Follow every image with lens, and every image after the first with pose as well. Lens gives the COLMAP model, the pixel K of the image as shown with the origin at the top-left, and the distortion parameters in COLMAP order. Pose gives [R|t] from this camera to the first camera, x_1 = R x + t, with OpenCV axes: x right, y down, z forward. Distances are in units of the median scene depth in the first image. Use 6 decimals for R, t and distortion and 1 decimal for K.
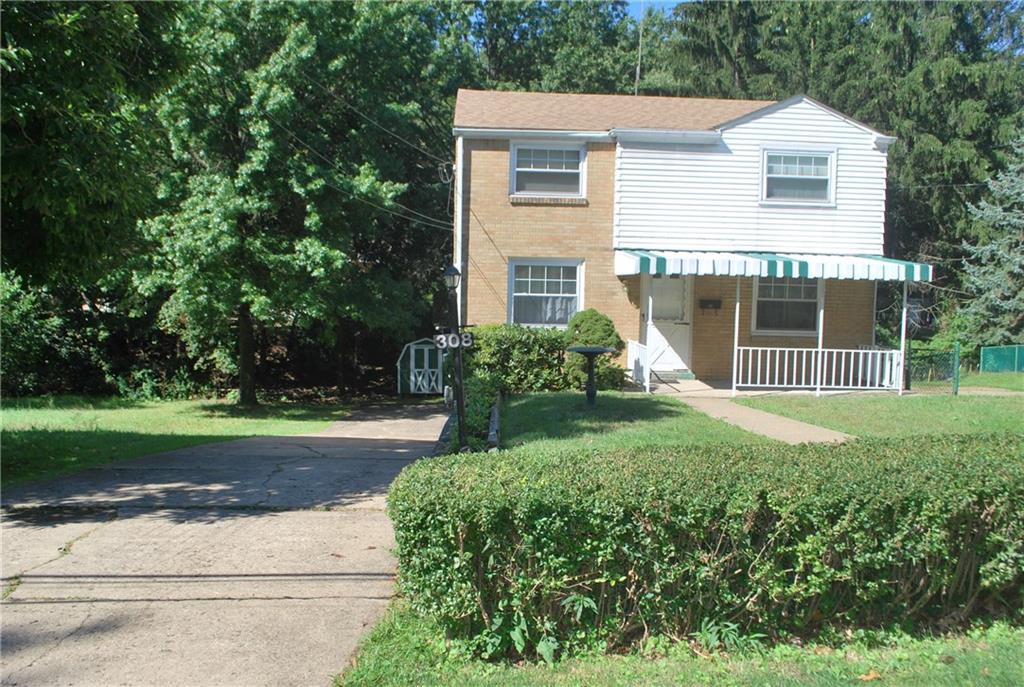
lens RADIAL K [[888.1, 0, 513.2], [0, 888.1, 356.3], [0, 0, 1]] dist [-0.081094, 0.011460]
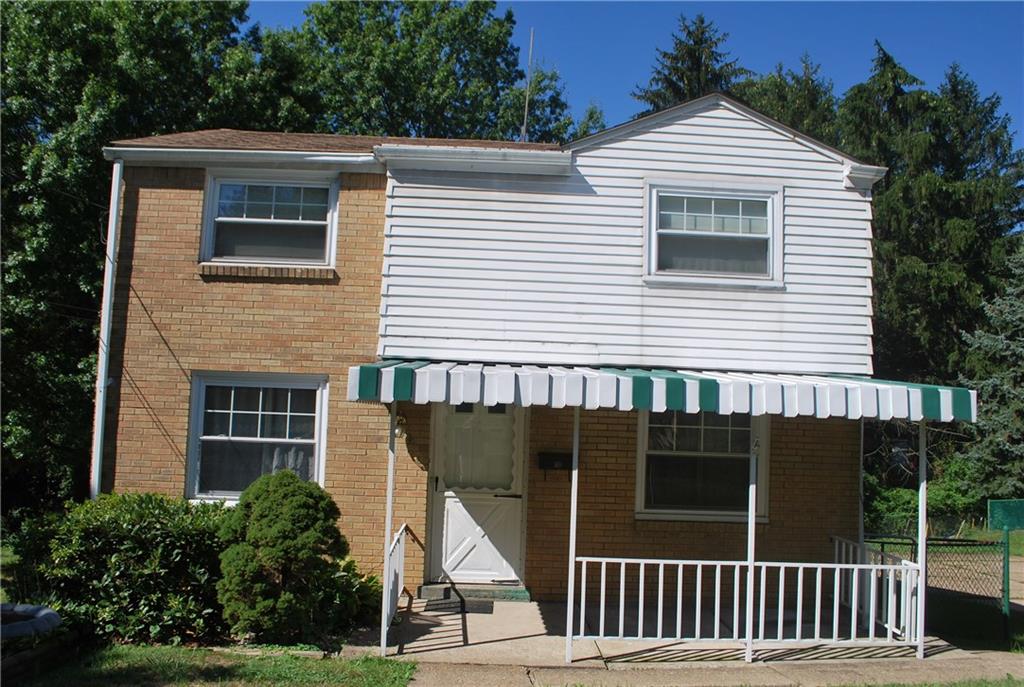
lens RADIAL K [[821.1, 0, 514.0], [0, 821.1, 357.2], [0, 0, 1]] dist [-0.089224, 0.007142]
pose [[0.999834, 0.013760, -0.011957, 0.184958], [-0.015474, 0.987377, -0.157630, -0.038925], [0.009637, 0.157789, 0.987426, 0.450713]]
